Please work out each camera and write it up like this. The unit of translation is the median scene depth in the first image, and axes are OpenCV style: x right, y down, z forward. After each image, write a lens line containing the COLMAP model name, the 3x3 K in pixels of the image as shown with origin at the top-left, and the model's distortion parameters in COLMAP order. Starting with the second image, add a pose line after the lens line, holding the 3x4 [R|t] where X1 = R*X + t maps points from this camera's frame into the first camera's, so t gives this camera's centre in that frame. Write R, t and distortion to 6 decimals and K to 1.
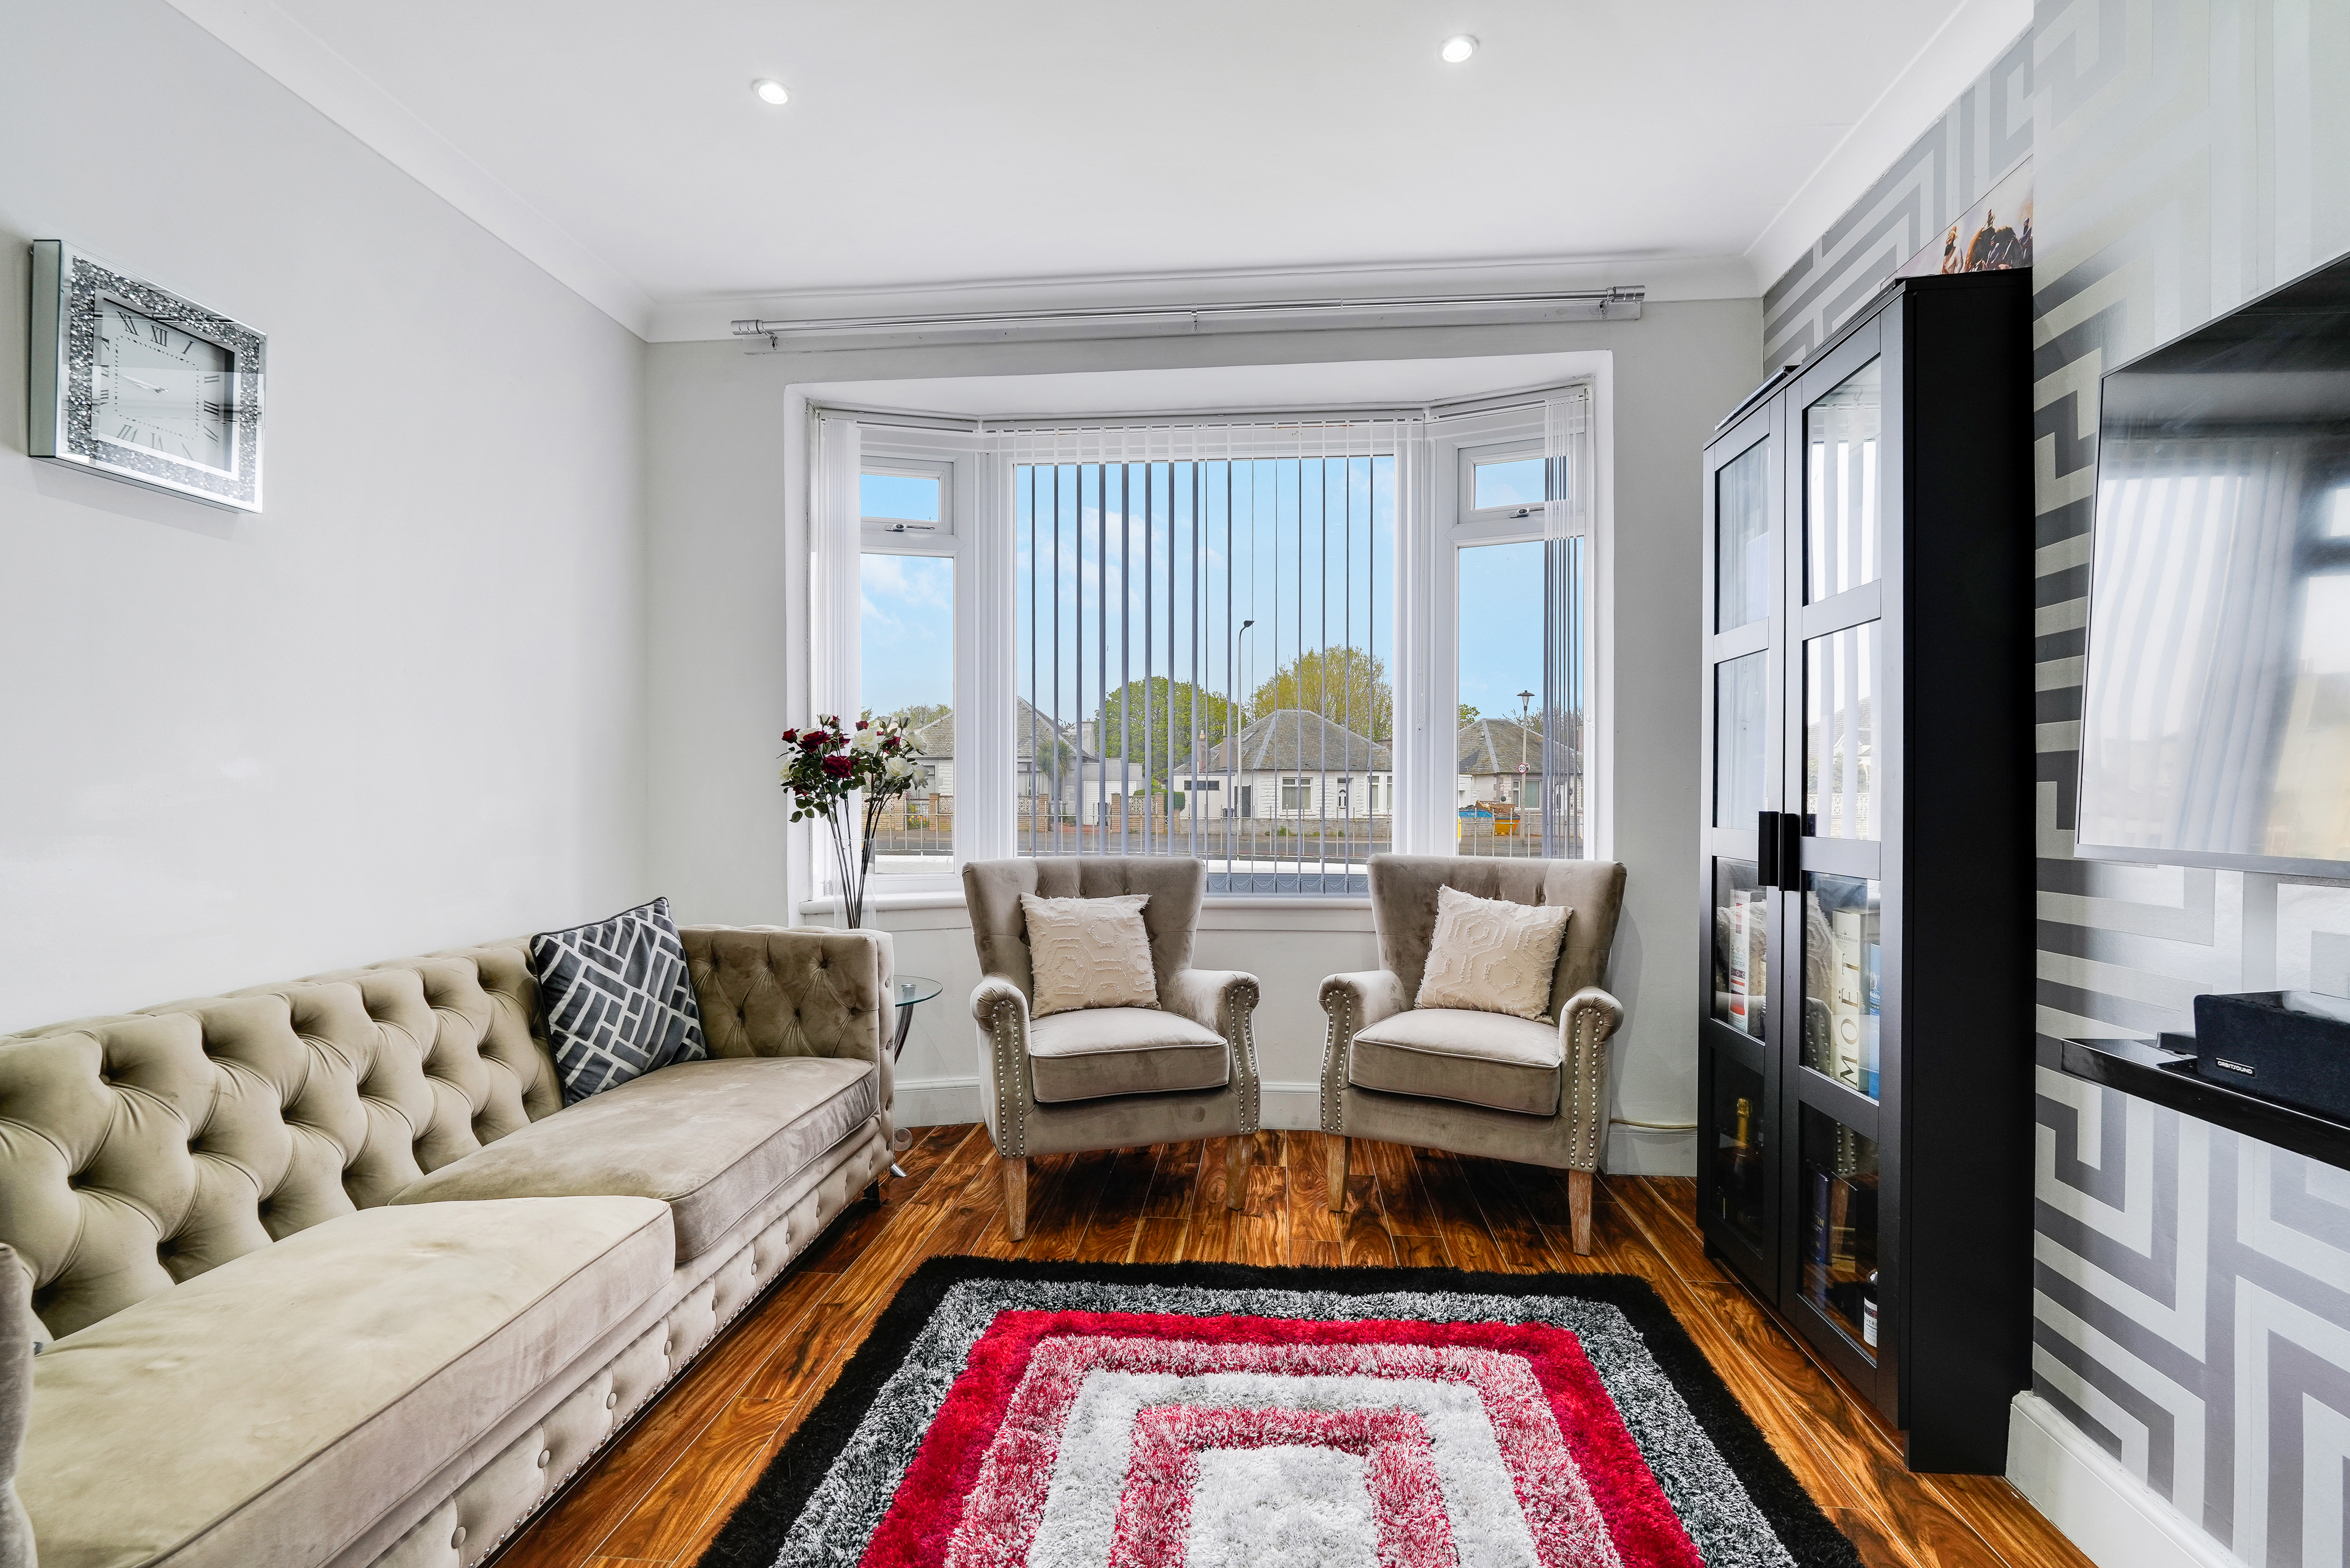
lens RADIAL K [[1070.5, 0, 1175.0], [0, 1070.5, 784.0], [0, 0, 1]] dist [-0.022308, 0.008437]
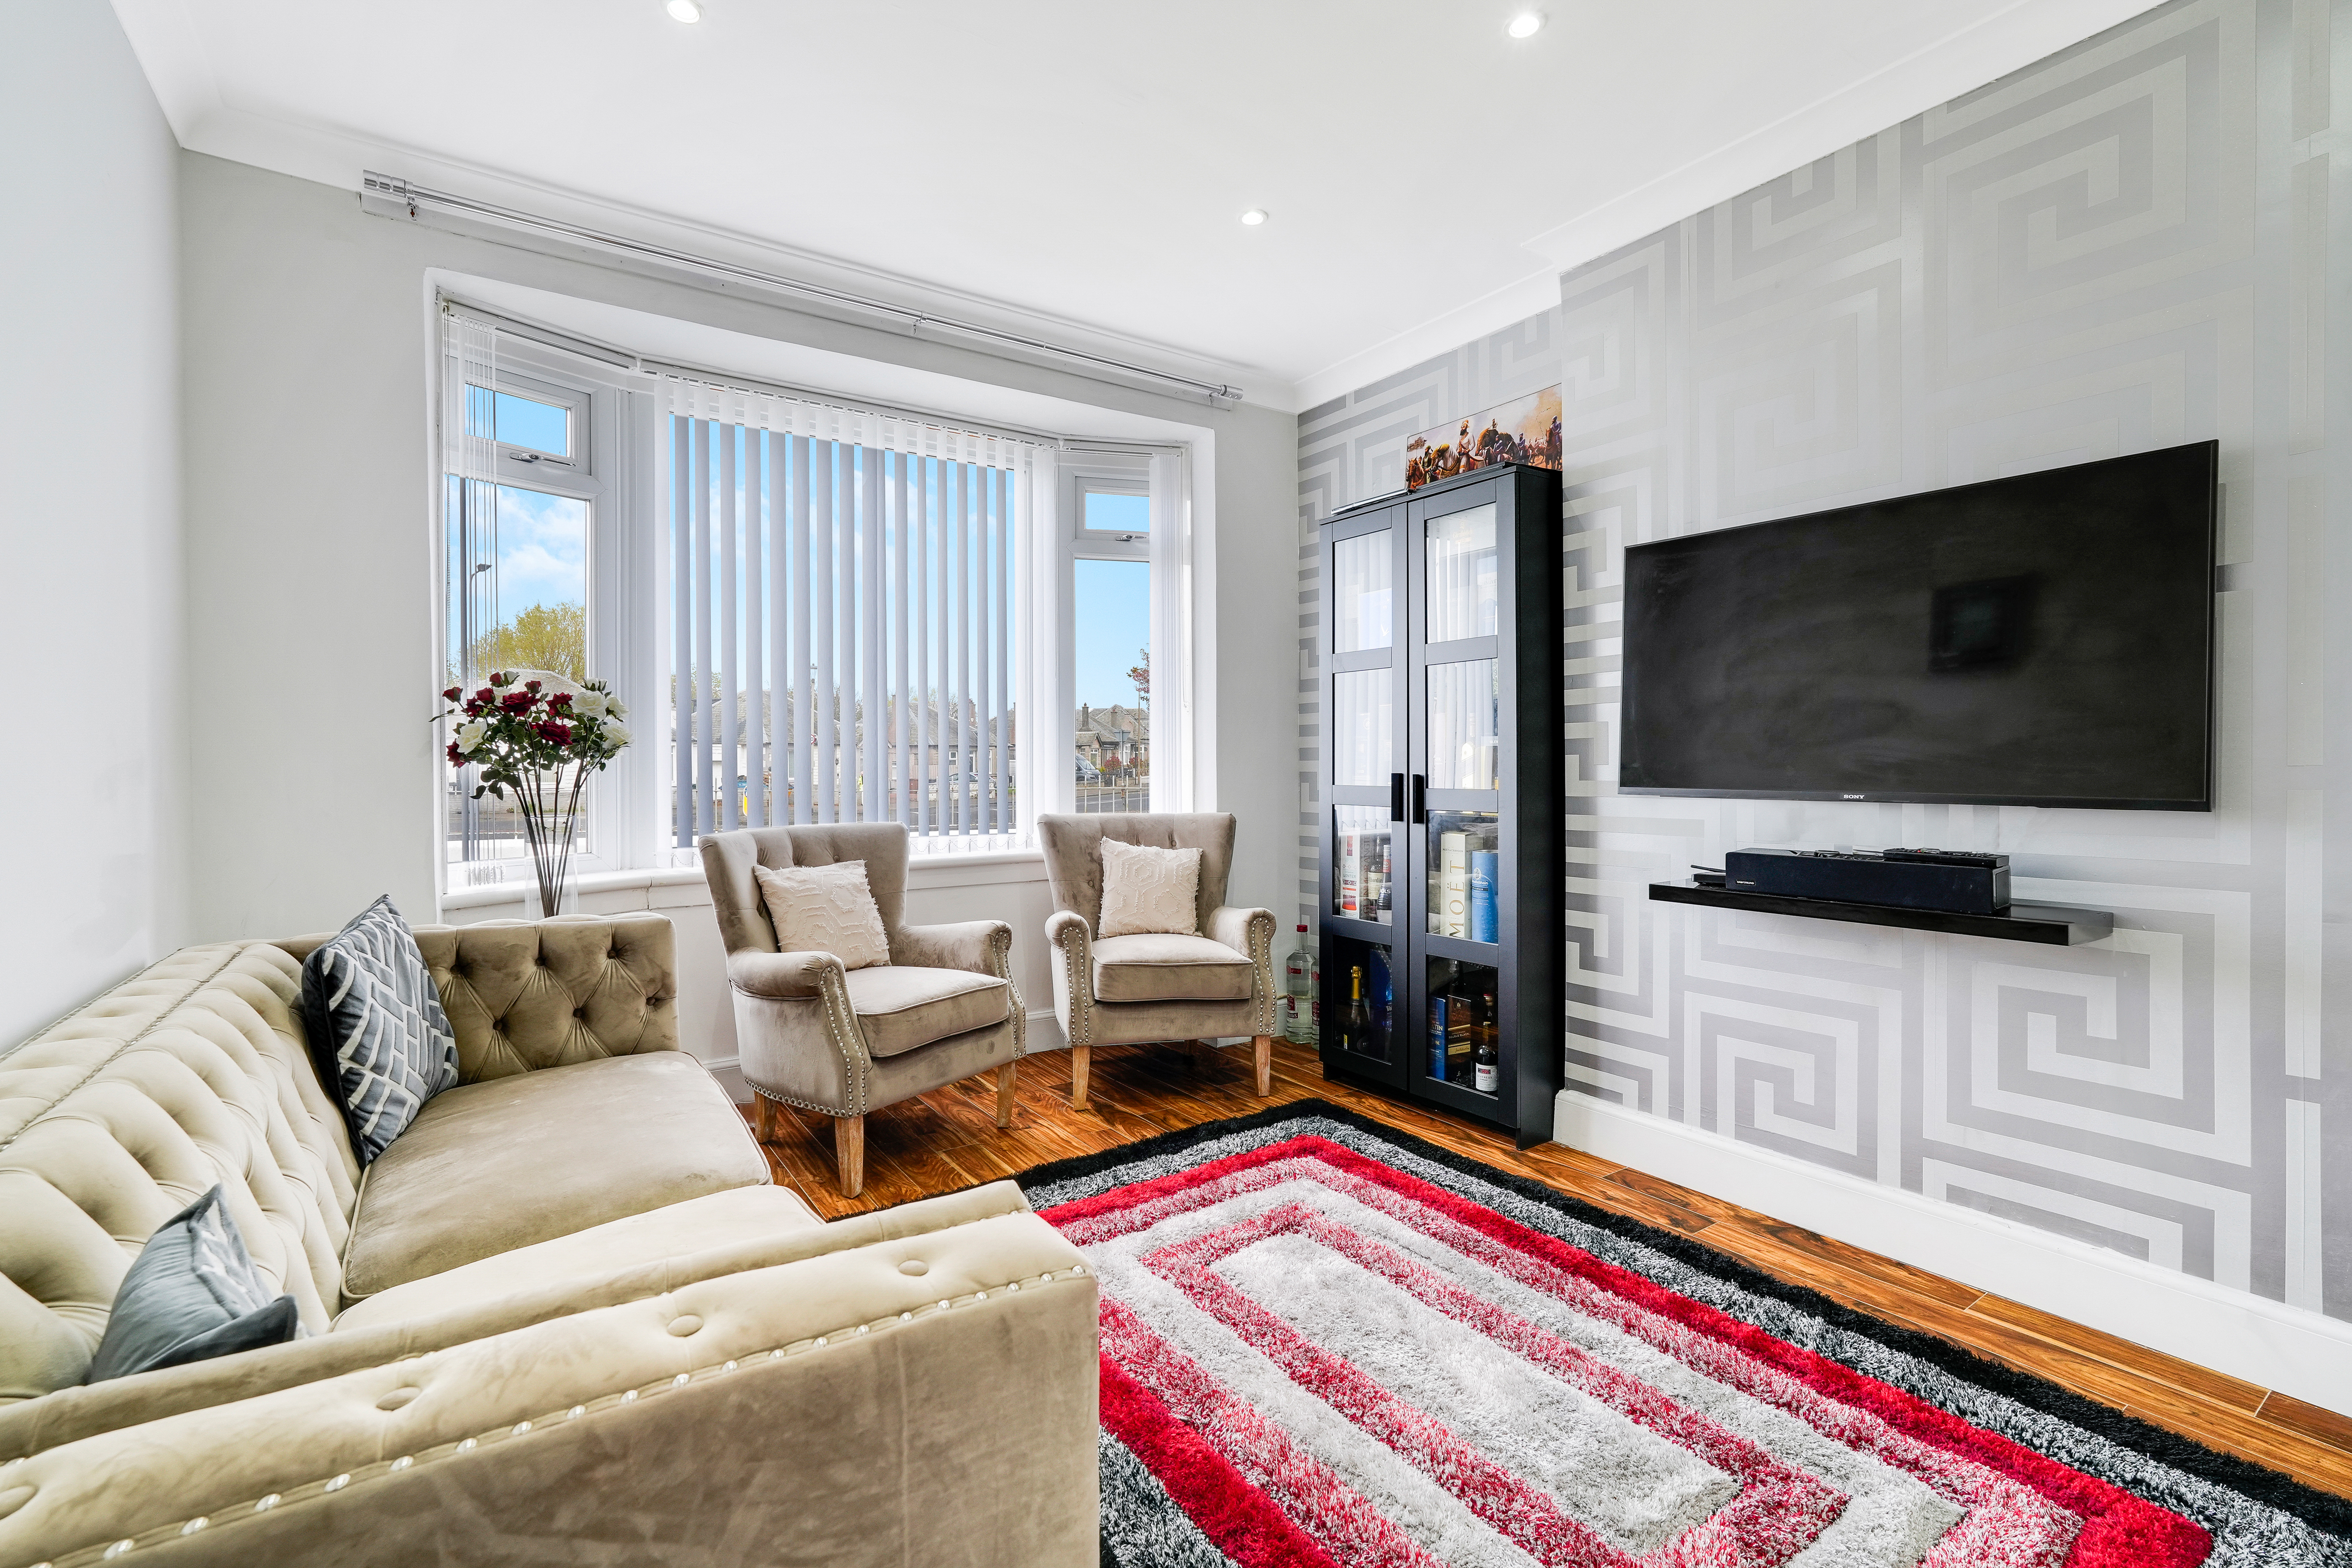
lens RADIAL K [[1047.1, 0, 1176.1], [0, 1047.1, 747.4], [0, 0, 1]] dist [-0.020044, 0.000309]
pose [[0.771301, 0.006487, 0.636437, -0.572166], [-0.002644, 0.999972, -0.006989, -0.000222], [-0.636465, 0.003708, 0.771297, 0.024986]]
